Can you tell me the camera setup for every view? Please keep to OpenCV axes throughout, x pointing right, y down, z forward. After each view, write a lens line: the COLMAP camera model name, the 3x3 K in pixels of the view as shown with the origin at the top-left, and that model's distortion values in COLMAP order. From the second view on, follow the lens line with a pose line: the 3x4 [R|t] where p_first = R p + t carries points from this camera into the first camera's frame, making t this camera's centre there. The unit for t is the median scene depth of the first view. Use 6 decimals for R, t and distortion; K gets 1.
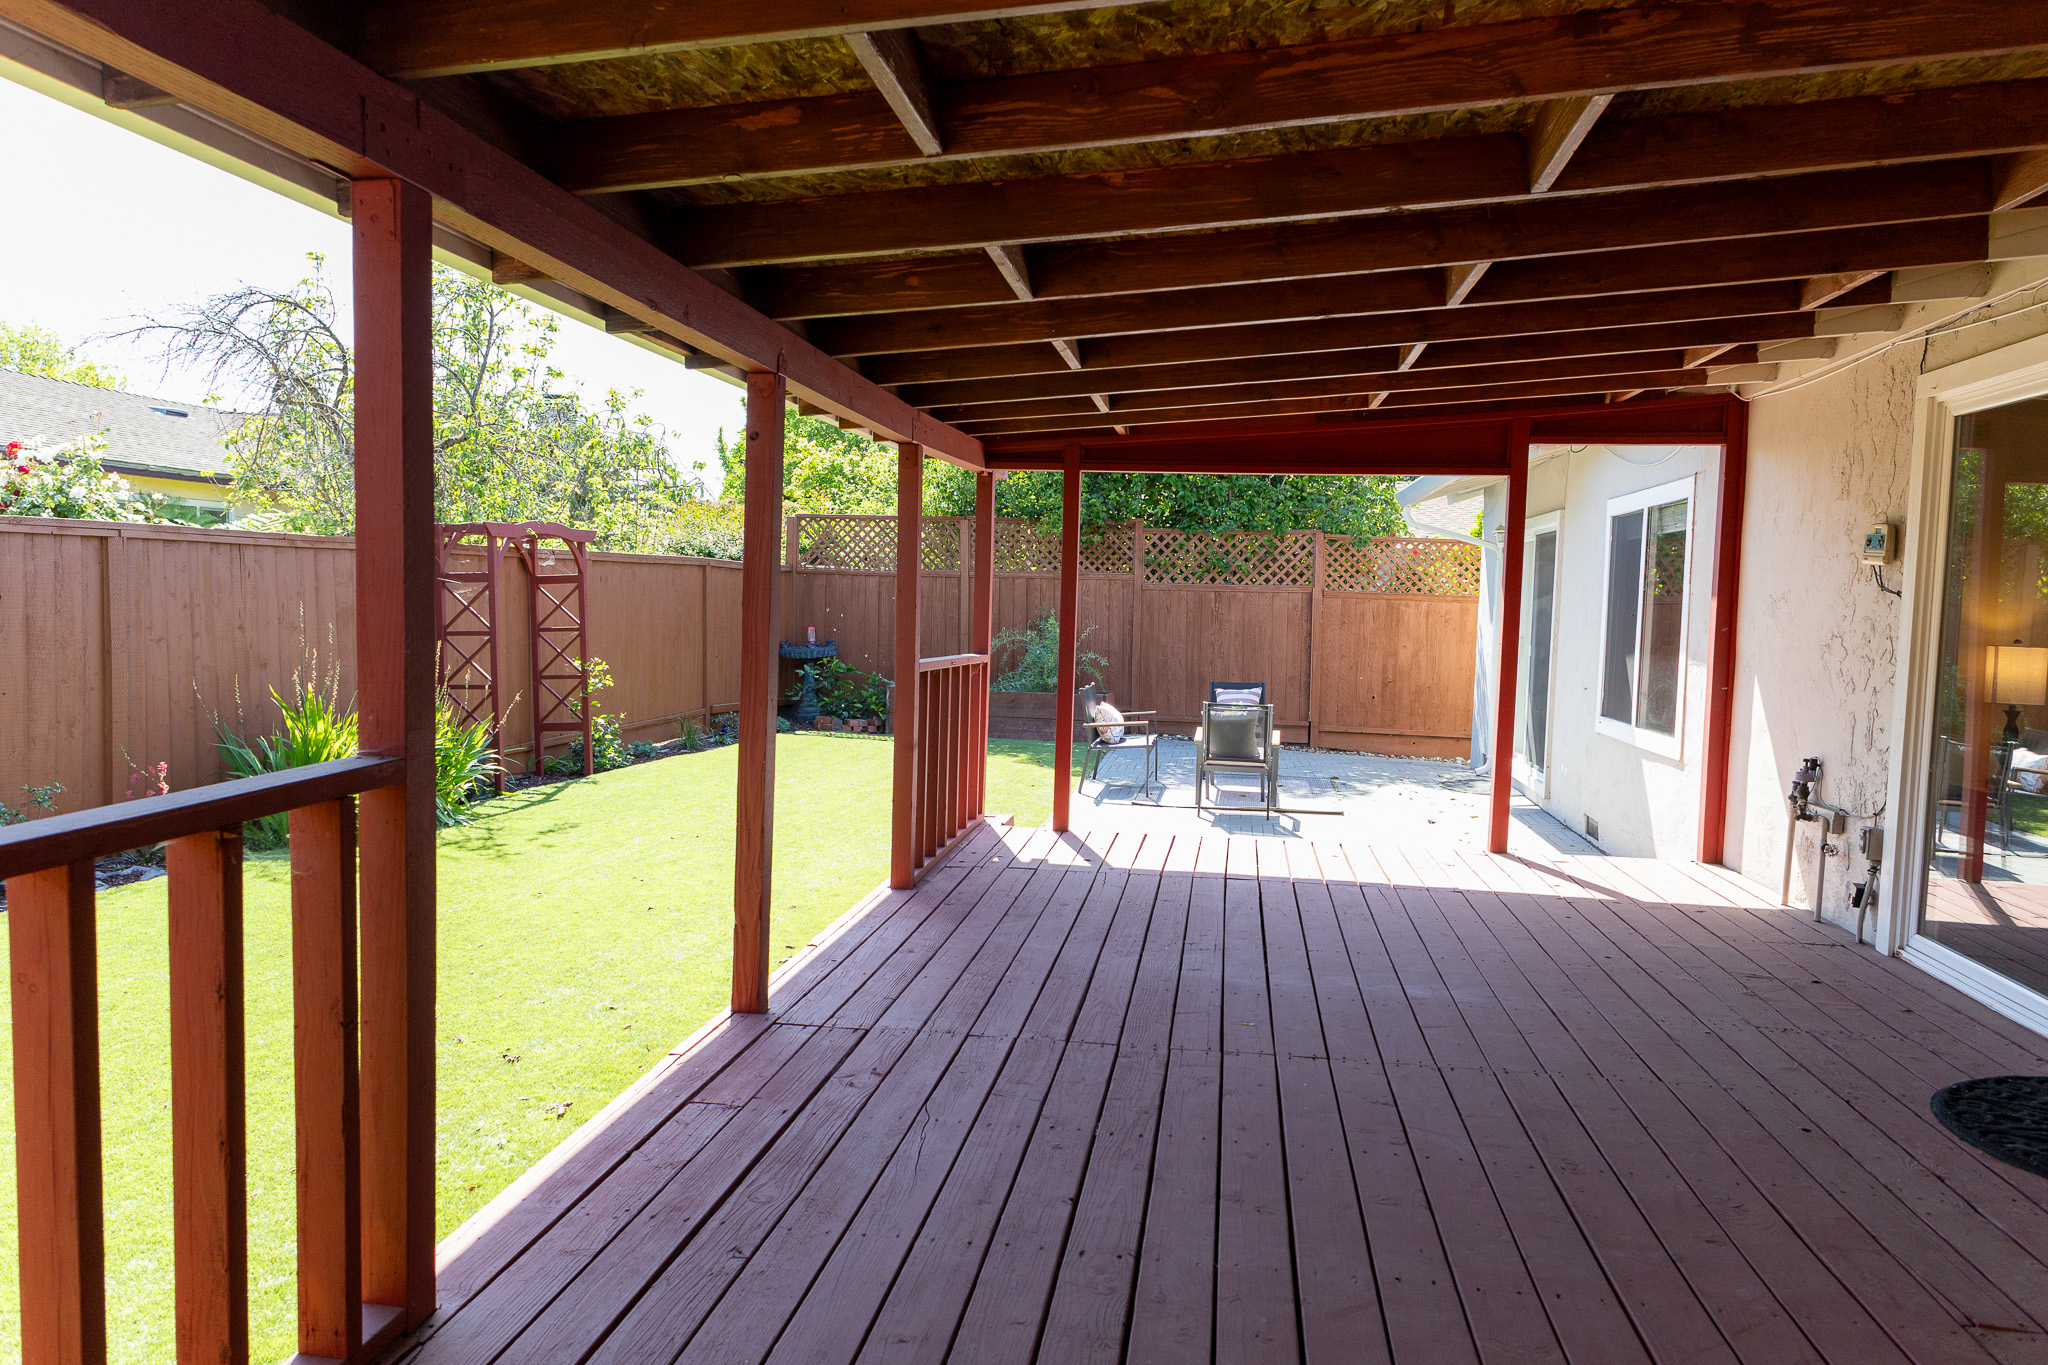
lens RADIAL K [[1406.6, 0, 1036.5], [0, 1406.6, 709.5], [0, 0, 1]] dist [0.004872, 0.002443]
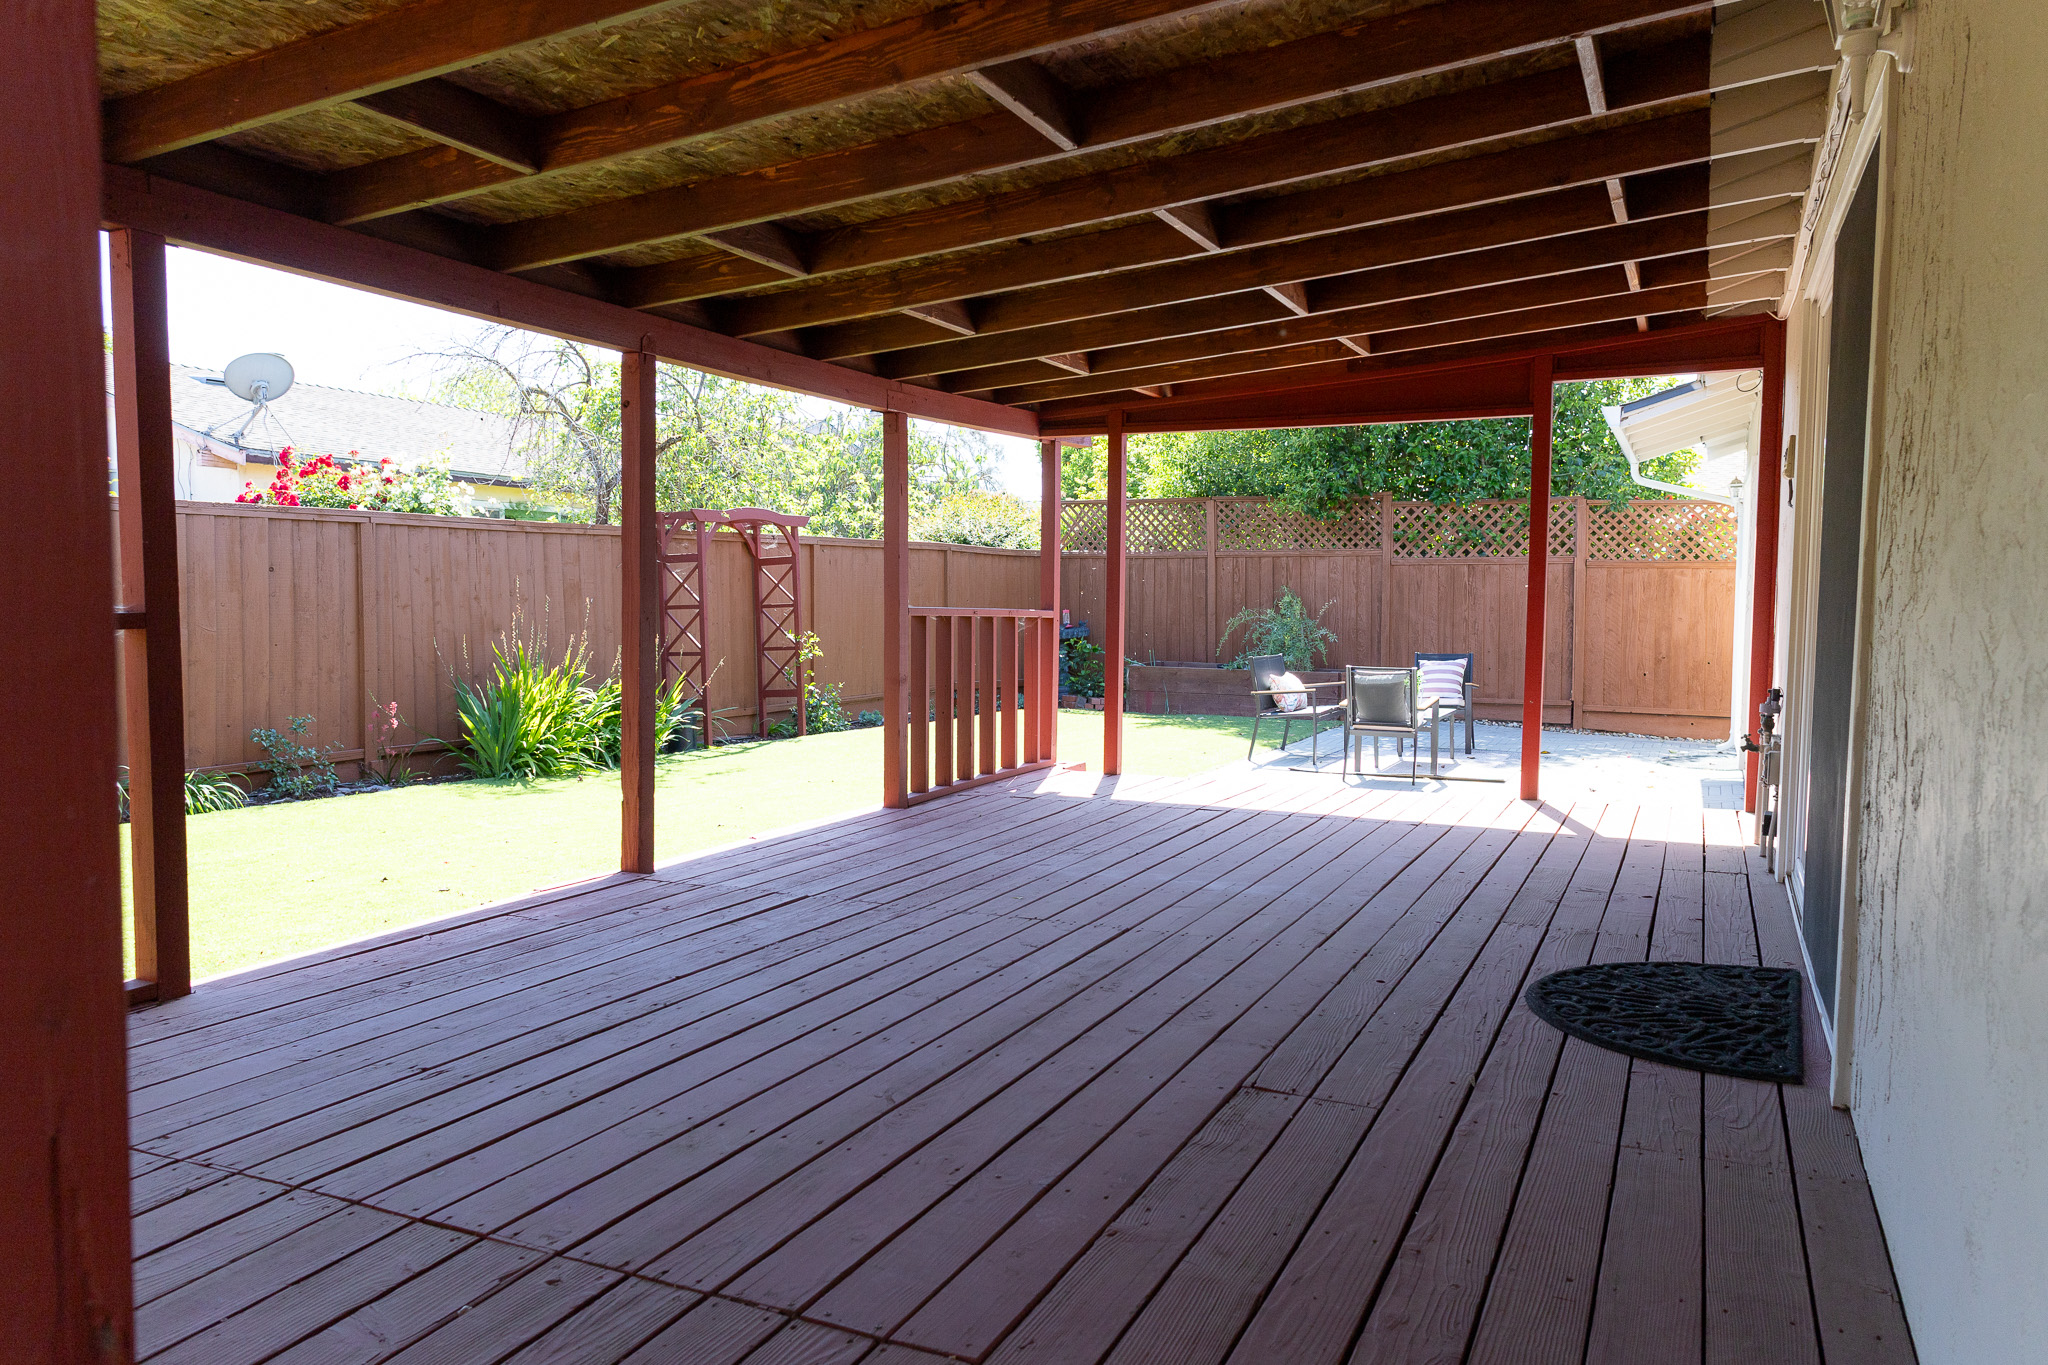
lens RADIAL K [[1452.3, 0, 1024.0], [0, 1452.3, 682.5], [0, 0, 1]] dist [0.029683, 0.001574]
pose [[0.955930, -0.001236, -0.293591, 0.187417], [-0.005782, 0.999718, -0.023037, 0.029729], [0.293537, 0.023719, 0.955653, -0.045926]]
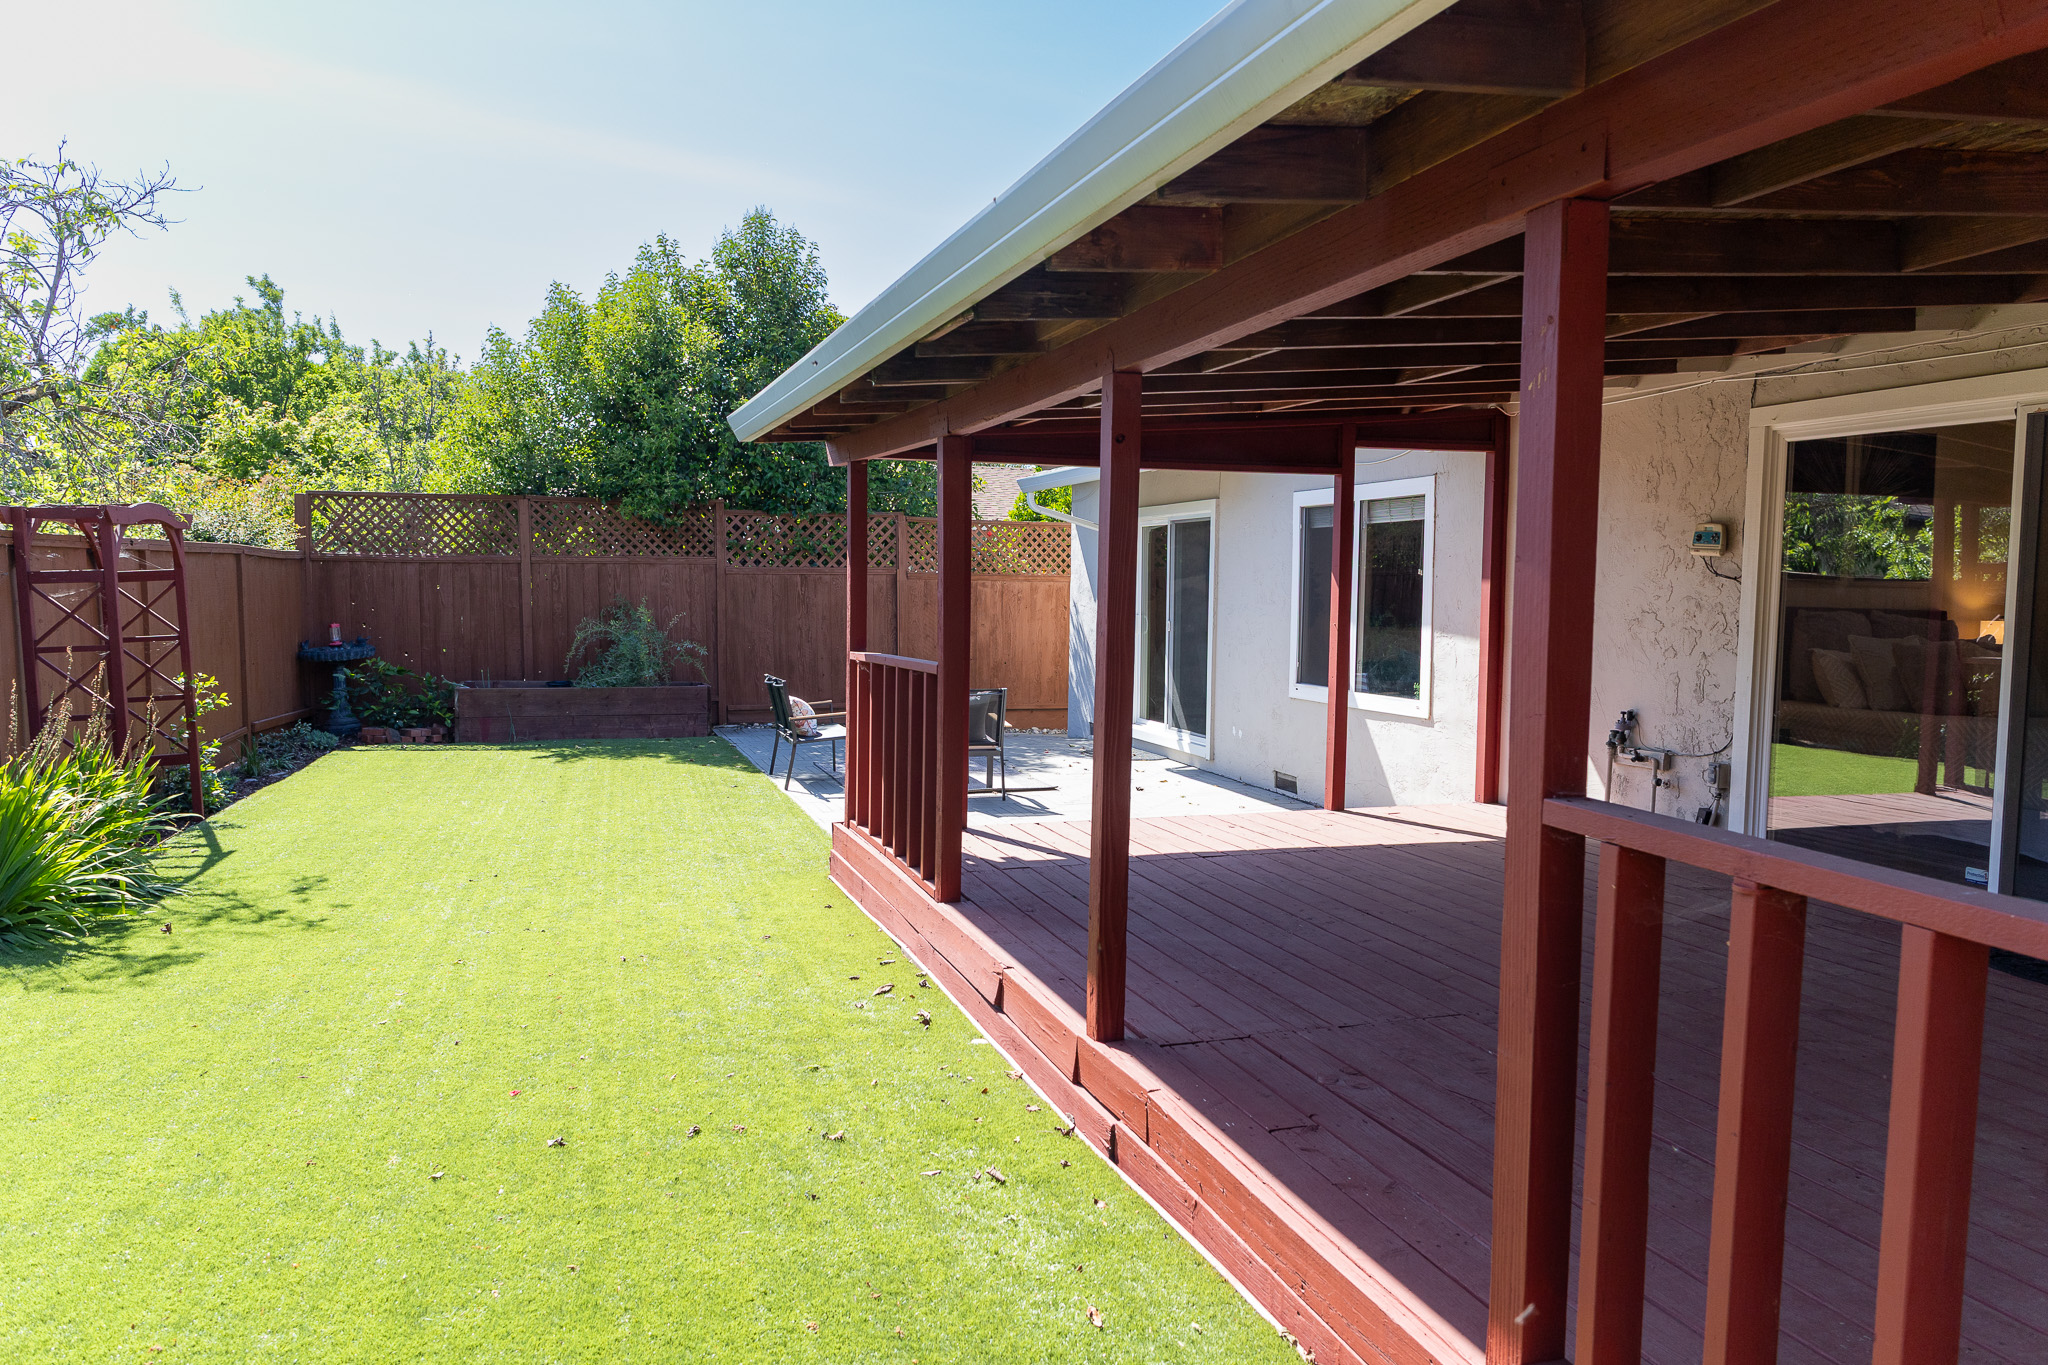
lens RADIAL K [[1419.0, 0, 1031.7], [0, 1419.0, 715.0], [0, 0, 1]] dist [-0.001841, 0.000943]
pose [[0.896424, -0.059111, 0.439237, -0.246205], [0.049918, 0.998226, 0.032462, -0.015000], [-0.440377, -0.007174, 0.897784, 0.057941]]
